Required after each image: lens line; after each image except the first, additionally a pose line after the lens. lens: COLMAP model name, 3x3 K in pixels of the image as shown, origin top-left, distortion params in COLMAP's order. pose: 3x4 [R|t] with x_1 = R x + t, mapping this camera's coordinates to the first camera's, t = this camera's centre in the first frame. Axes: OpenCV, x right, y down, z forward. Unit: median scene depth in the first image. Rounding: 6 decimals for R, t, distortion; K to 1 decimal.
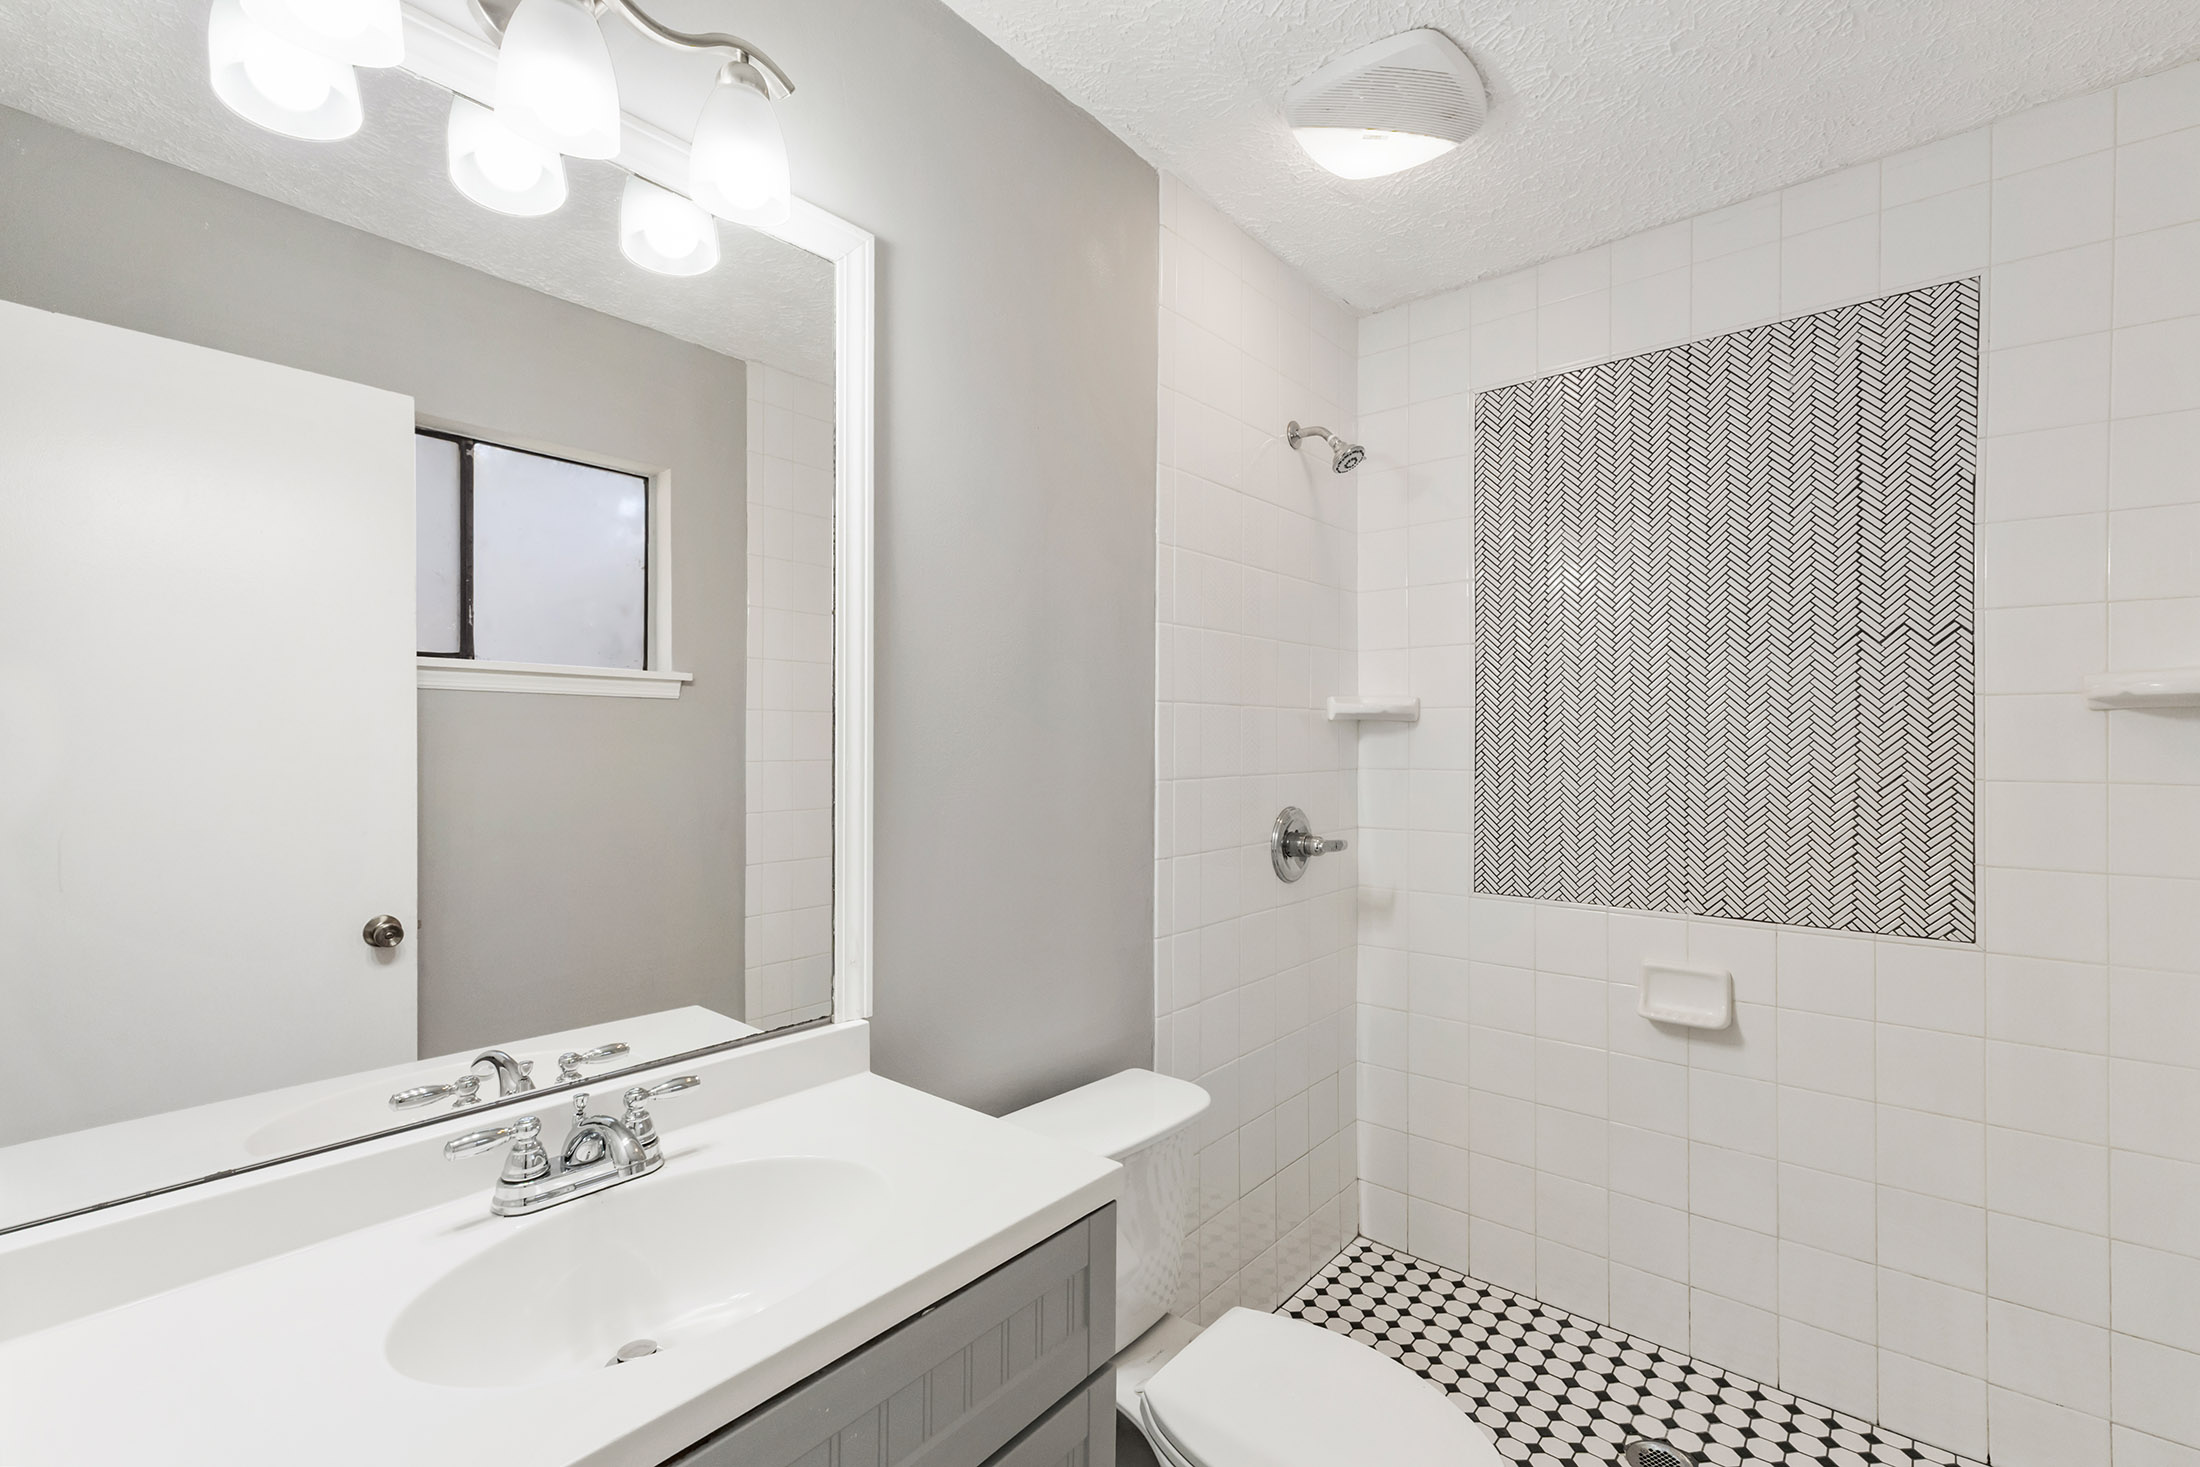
lens RADIAL K [[932.3, 0, 1117.5], [0, 932.3, 742.8], [0, 0, 1]] dist [0.004308, 0.000661]
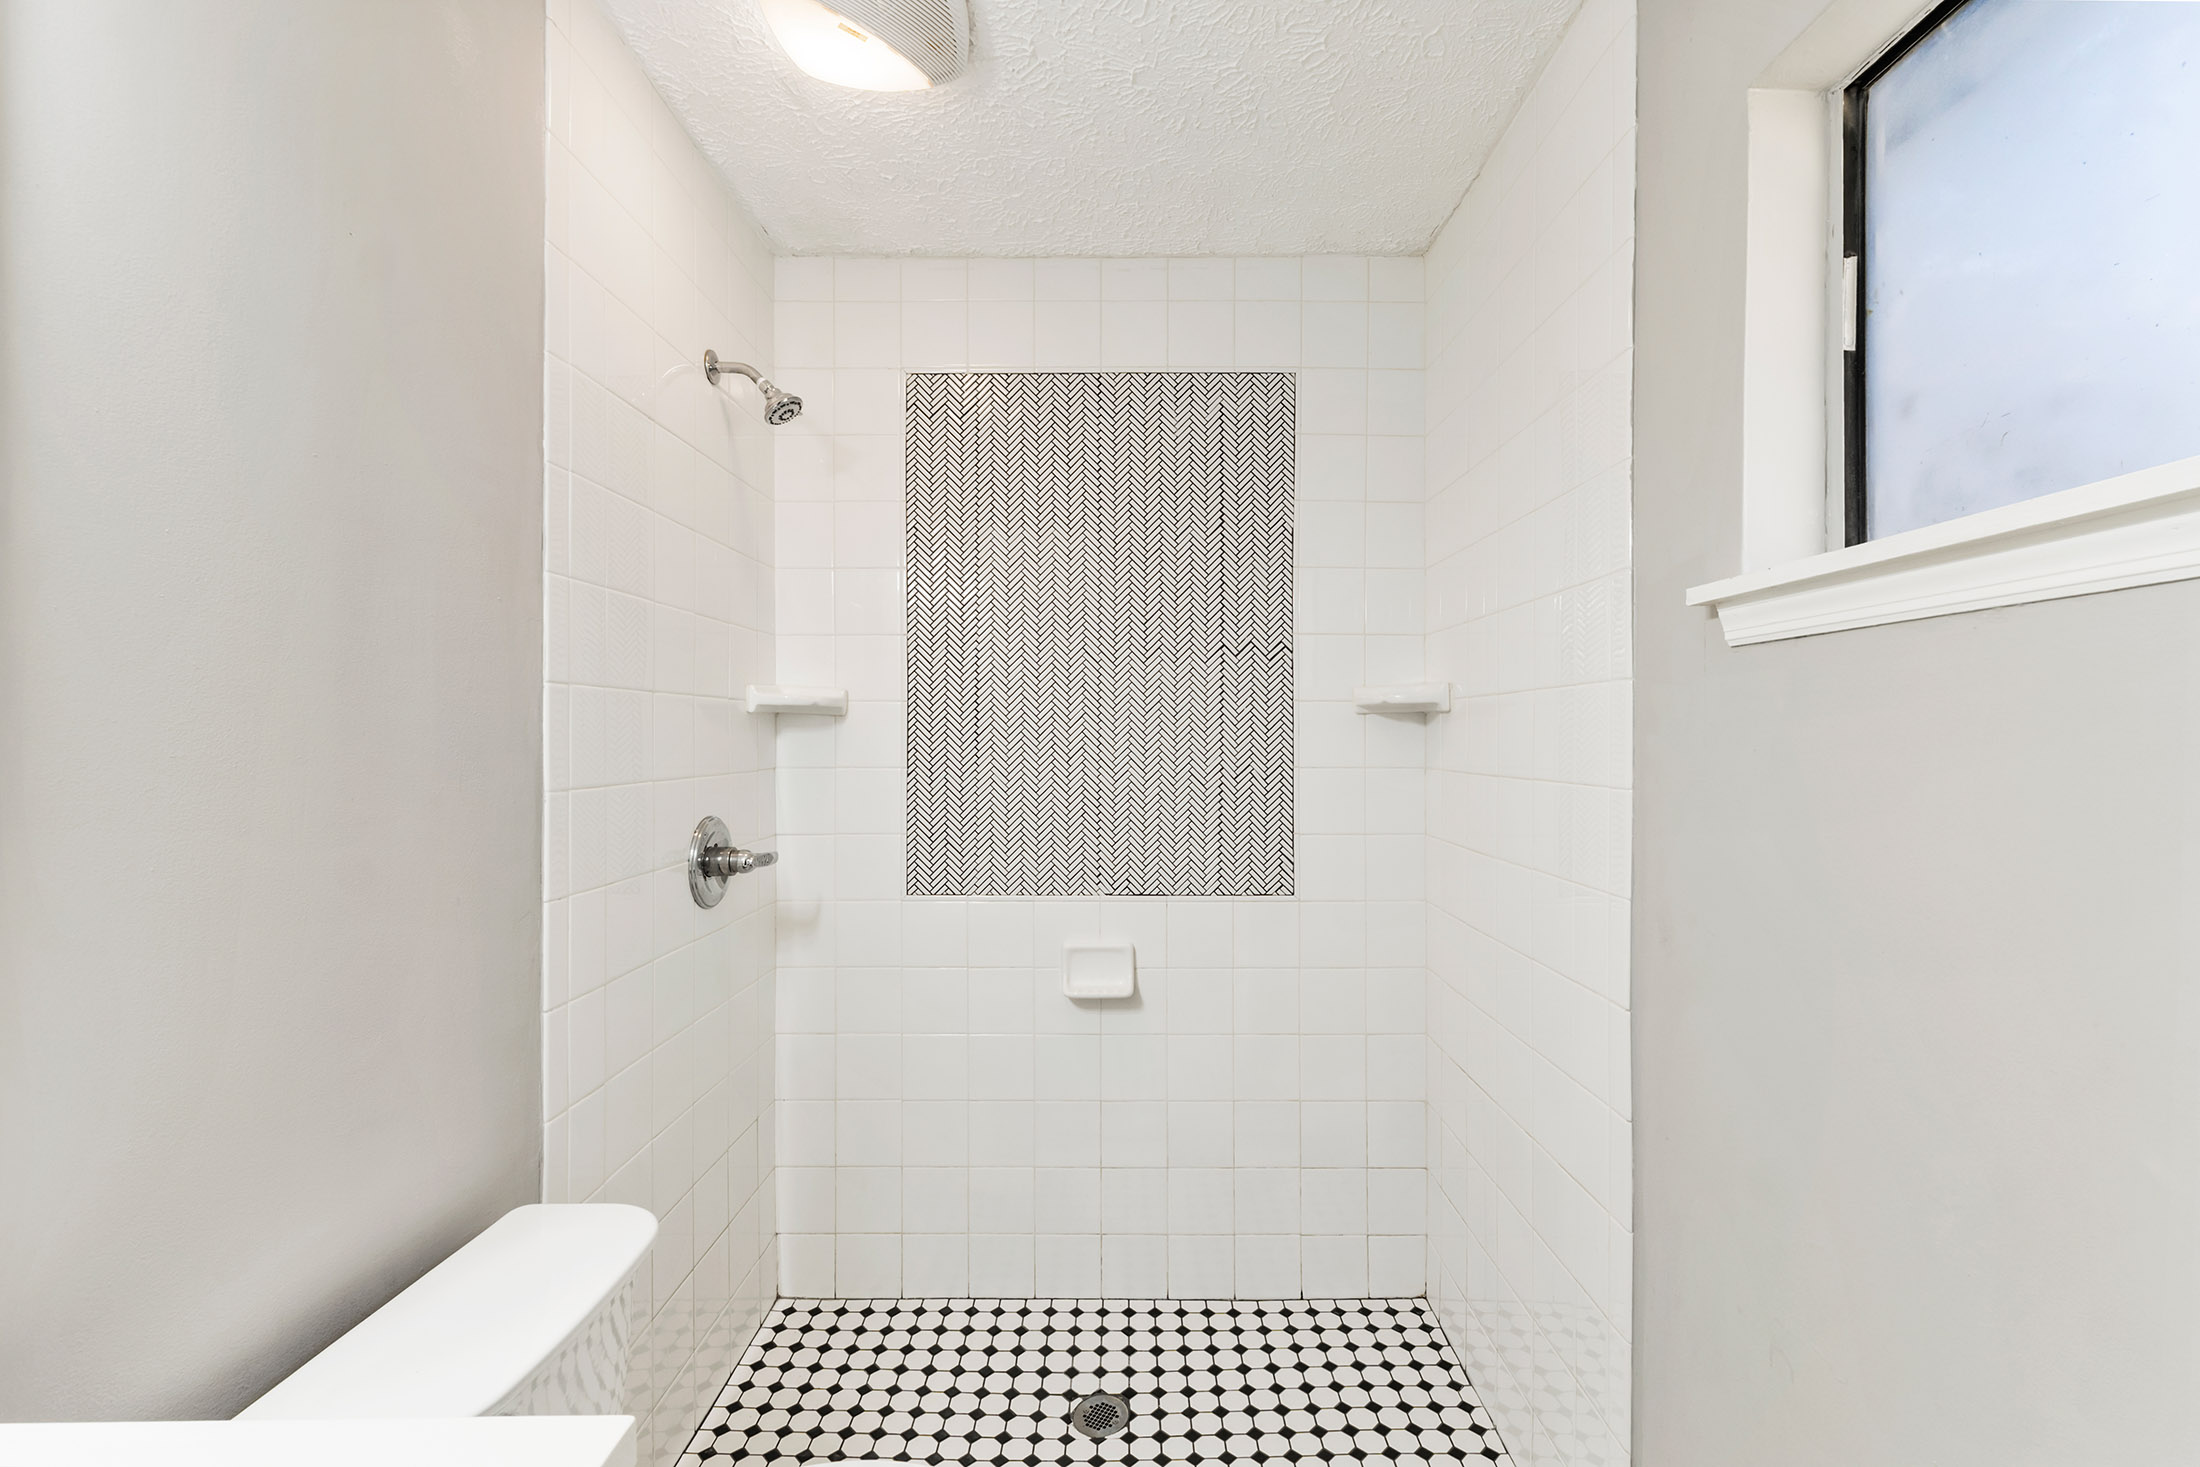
lens RADIAL K [[932.3, 0, 1115.8], [0, 932.3, 741.2], [0, 0, 1]] dist [0.004308, 0.000661]
pose [[0.772178, -0.003052, 0.635399, -0.067762], [0.001217, 0.999994, 0.003324, -0.000495], [-0.635405, -0.001793, 0.772177, 0.147029]]
